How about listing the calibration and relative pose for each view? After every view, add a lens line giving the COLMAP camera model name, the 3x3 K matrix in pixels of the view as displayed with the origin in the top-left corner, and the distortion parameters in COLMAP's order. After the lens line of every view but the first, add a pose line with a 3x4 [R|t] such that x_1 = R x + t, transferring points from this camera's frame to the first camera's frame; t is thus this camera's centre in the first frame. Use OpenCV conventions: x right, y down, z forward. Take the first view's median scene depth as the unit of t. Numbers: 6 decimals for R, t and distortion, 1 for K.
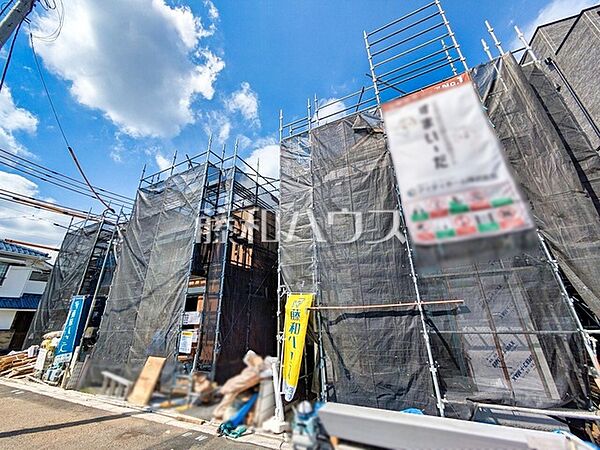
lens RADIAL K [[238.4, 0, 300.6], [0, 238.4, 223.4], [0, 0, 1]] dist [-0.001053, -0.000099]
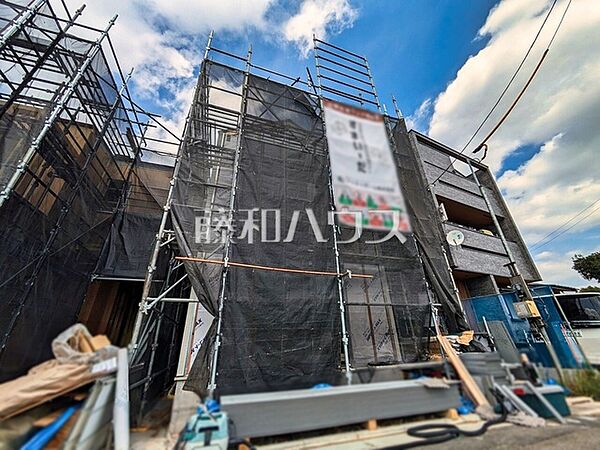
lens RADIAL K [[235.3, 0, 301.6], [0, 235.3, 221.8], [0, 0, 1]] dist [0.001040, 0.000083]
pose [[0.699954, 0.330590, 0.633067, -0.288950], [-0.253735, 0.943697, -0.212259, 0.344568], [-0.667595, -0.012060, 0.744427, 0.342498]]
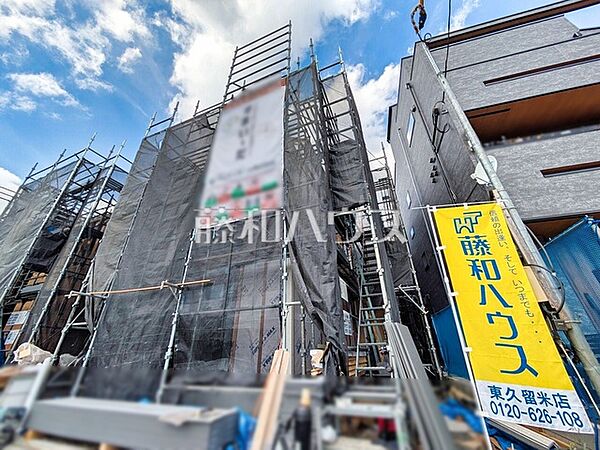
lens RADIAL K [[238.4, 0, 300.6], [0, 238.4, 223.4], [0, 0, 1]] dist [-0.001053, -0.000099]
pose [[0.996692, 0.050565, 0.063630, 0.832144], [-0.041657, 0.990068, -0.134277, 0.183051], [-0.069788, 0.131183, 0.988899, -0.014038]]
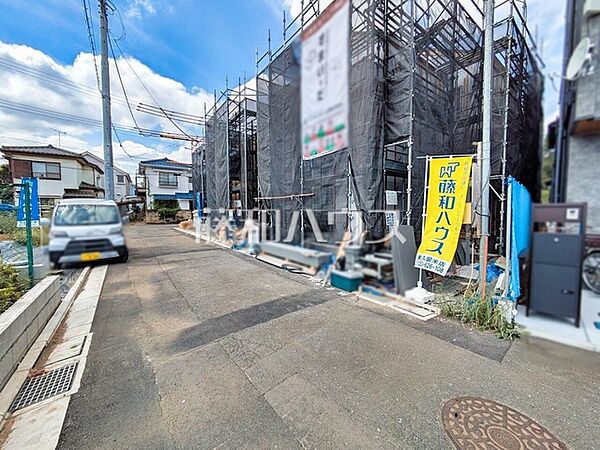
lens RADIAL K [[238.4, 0, 300.6], [0, 238.4, 223.4], [0, 0, 1]] dist [-0.001053, -0.000099]
pose [[0.894816, 0.049921, -0.443636, 1.177101], [0.139142, 0.913045, 0.383391, -0.132493], [0.424199, -0.404792, 0.810061, -0.457716]]
